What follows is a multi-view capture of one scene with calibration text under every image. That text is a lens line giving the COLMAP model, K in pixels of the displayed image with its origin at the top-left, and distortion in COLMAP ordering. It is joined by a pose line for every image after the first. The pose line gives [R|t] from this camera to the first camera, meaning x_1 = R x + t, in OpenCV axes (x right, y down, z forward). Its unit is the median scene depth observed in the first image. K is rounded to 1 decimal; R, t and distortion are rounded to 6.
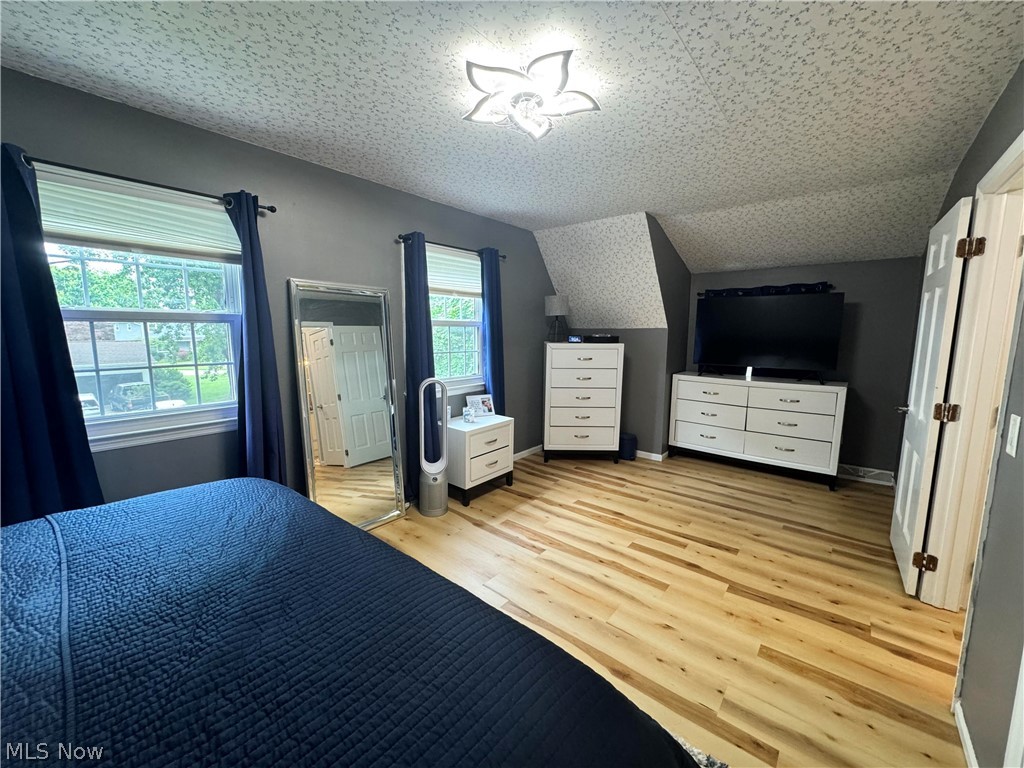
lens RADIAL K [[409.2, 0, 509.6], [0, 409.2, 384.0], [0, 0, 1]] dist [-0.000823, 0.000118]
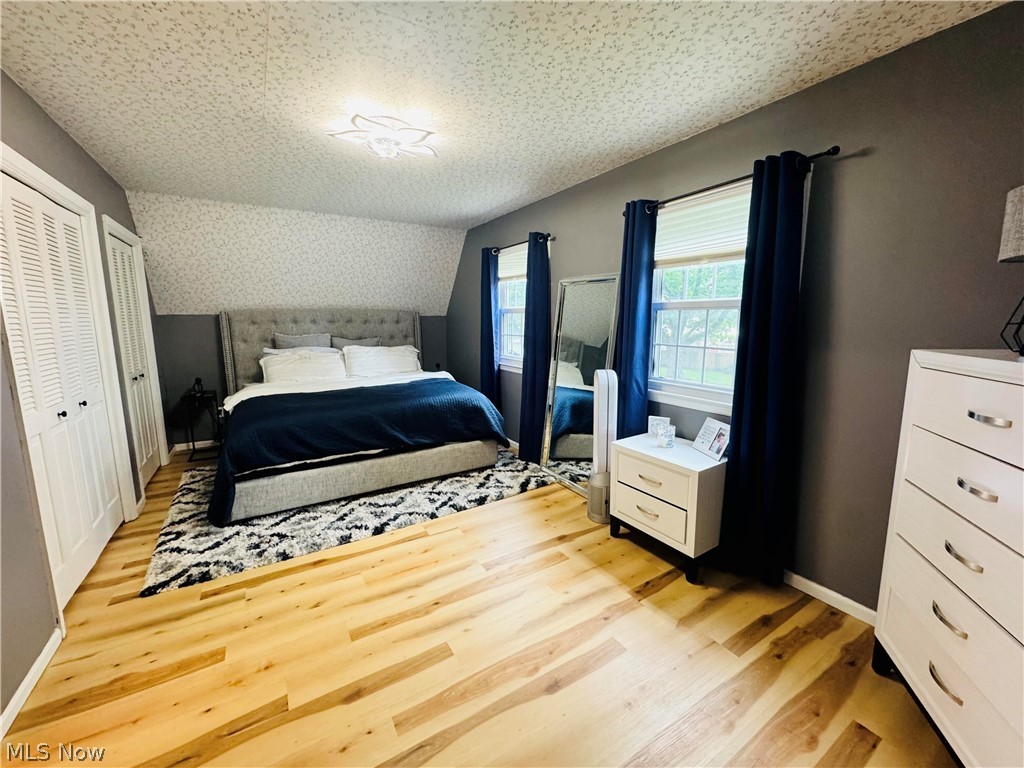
lens RADIAL K [[409.2, 0, 511.5], [0, 409.2, 383.6], [0, 0, 1]] dist [-0.000823, 0.000118]
pose [[-0.320606, 0.143348, -0.936303, 0.782382], [-0.120348, 0.974307, 0.190375, -0.141297], [0.939536, 0.173718, -0.295117, 1.174500]]
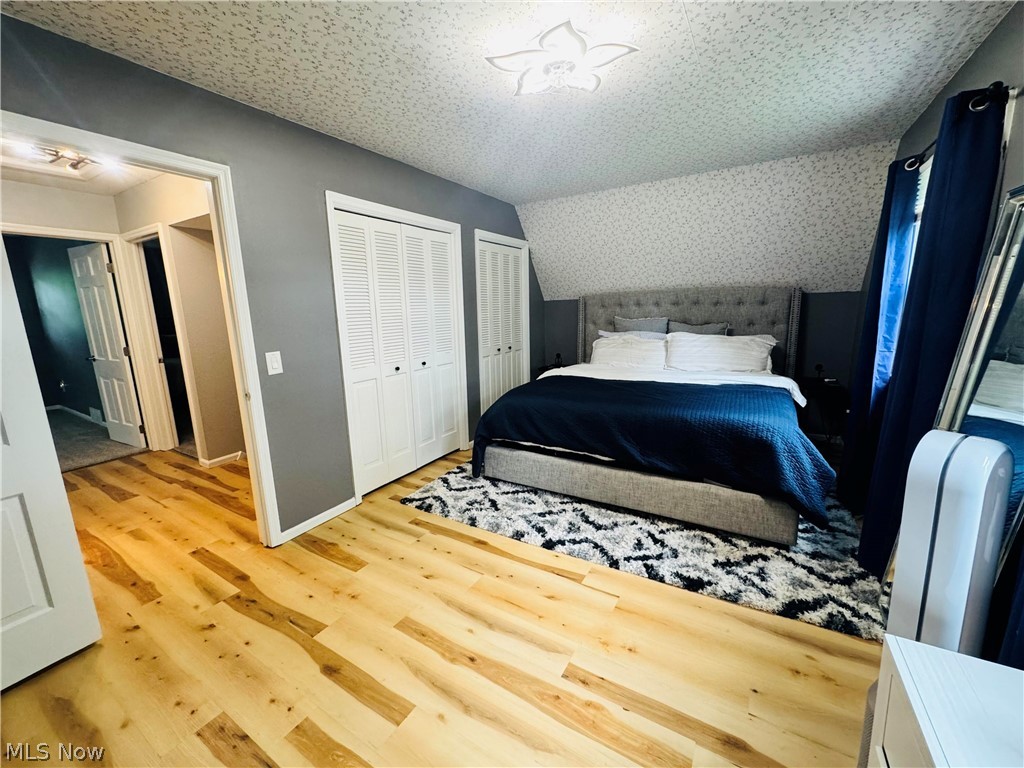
lens RADIAL K [[409.2, 0, 509.7], [0, 409.2, 383.7], [0, 0, 1]] dist [-0.000823, 0.000118]
pose [[-0.988447, 0.045491, -0.144581, 0.216078], [-0.001116, 0.951686, 0.307071, -0.160642], [0.151565, 0.303684, -0.940640, 1.339939]]
